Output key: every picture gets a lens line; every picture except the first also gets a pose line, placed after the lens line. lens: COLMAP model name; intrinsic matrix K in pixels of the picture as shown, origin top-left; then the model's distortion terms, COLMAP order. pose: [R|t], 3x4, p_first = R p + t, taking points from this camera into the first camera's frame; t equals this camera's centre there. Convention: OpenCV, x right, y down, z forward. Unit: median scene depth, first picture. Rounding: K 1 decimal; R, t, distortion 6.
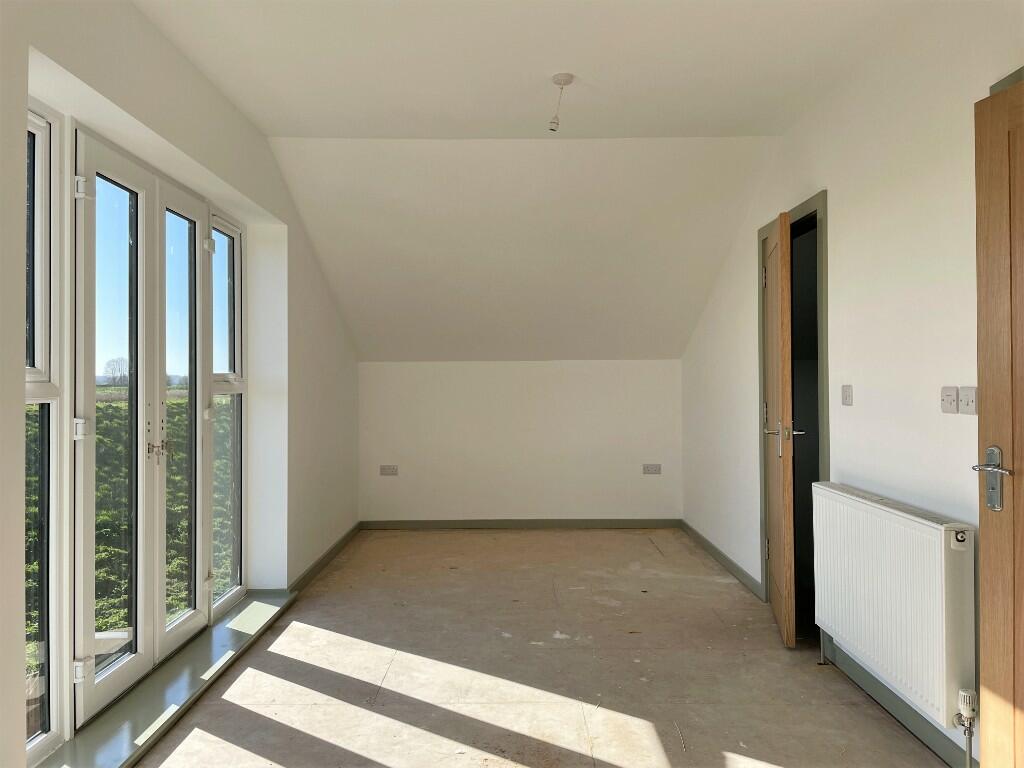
lens RADIAL K [[772.2, 0, 510.6], [0, 772.2, 382.3], [0, 0, 1]] dist [0.058179, -0.054206]
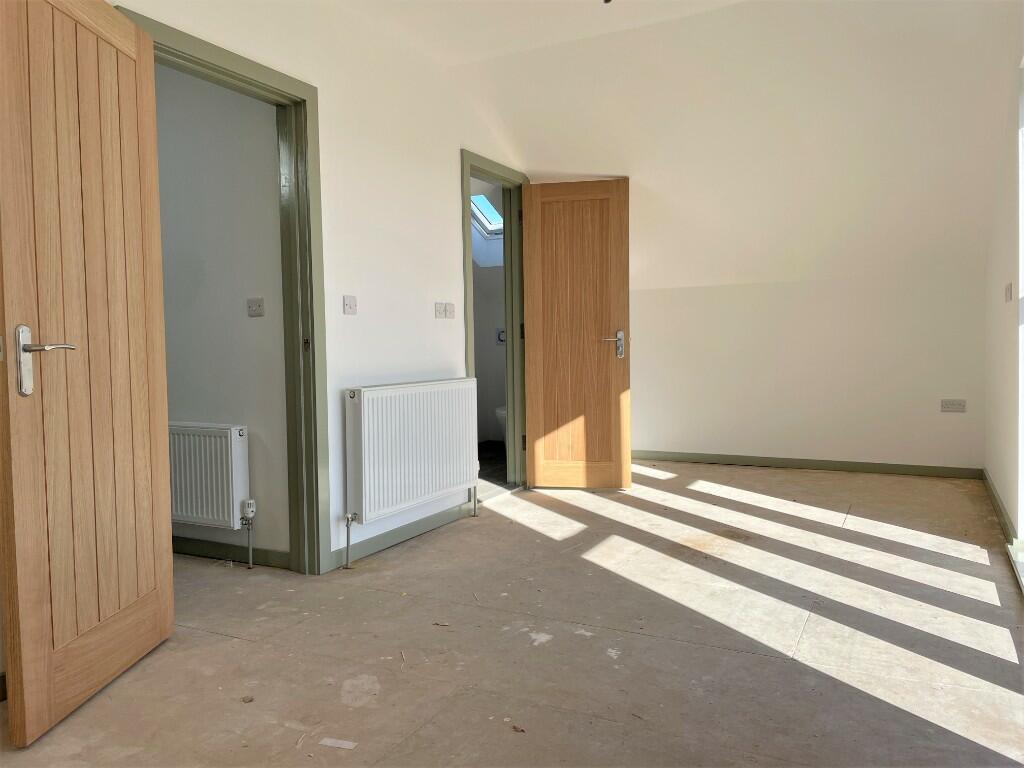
lens RADIAL K [[772.2, 0, 507.3], [0, 772.2, 380.6], [0, 0, 1]] dist [0.058179, -0.054206]
pose [[-0.882219, -0.002072, 0.470834, -0.249153], [0.023811, 0.998514, 0.049009, 0.069153], [-0.470236, 0.054448, -0.880859, 1.715900]]
